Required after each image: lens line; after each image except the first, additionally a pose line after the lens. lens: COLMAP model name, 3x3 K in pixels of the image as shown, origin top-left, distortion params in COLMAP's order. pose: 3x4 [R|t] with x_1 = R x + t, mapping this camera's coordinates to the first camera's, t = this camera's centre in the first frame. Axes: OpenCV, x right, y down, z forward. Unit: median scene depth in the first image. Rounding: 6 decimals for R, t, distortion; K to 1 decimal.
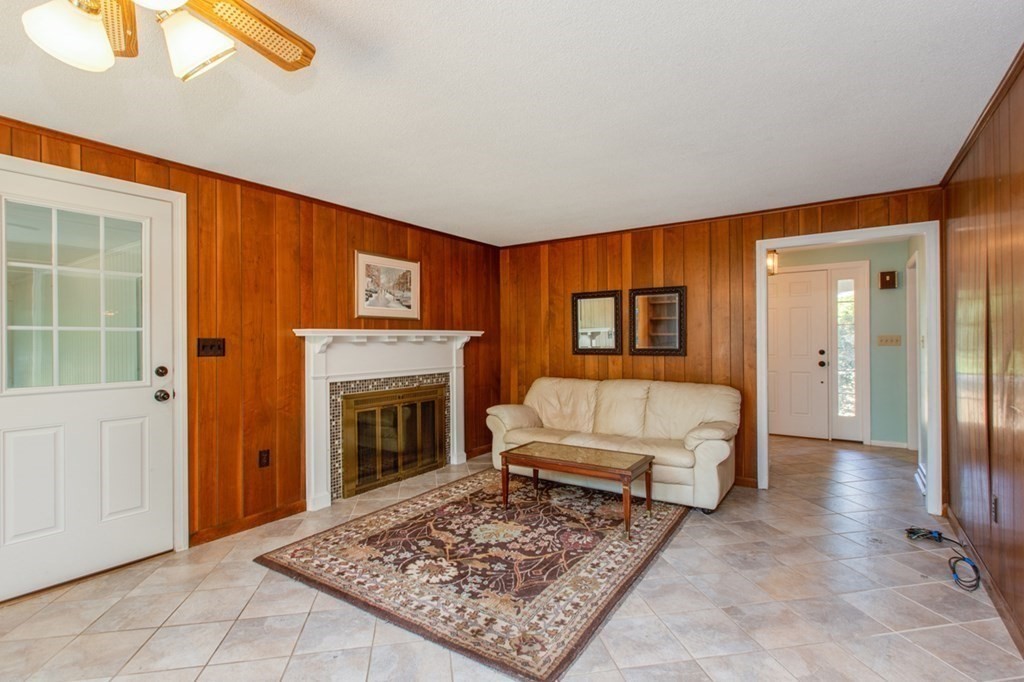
lens RADIAL K [[483.2, 0, 528.4], [0, 483.2, 338.9], [0, 0, 1]] dist [-0.004340, 0.000572]
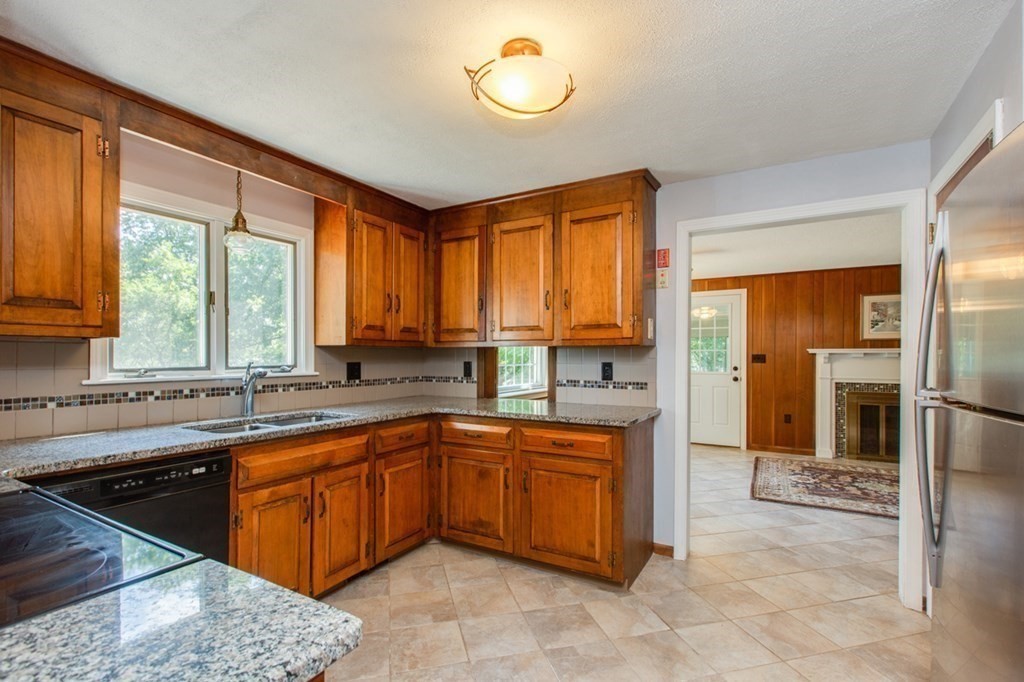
lens RADIAL K [[483.2, 0, 497.7], [0, 483.2, 356.7], [0, 0, 1]] dist [-0.004340, 0.000572]
pose [[0.045953, 0.008263, -0.998909, 1.203893], [-0.002347, 0.999964, 0.008163, -0.004167], [0.998941, 0.001969, 0.045971, -0.198837]]
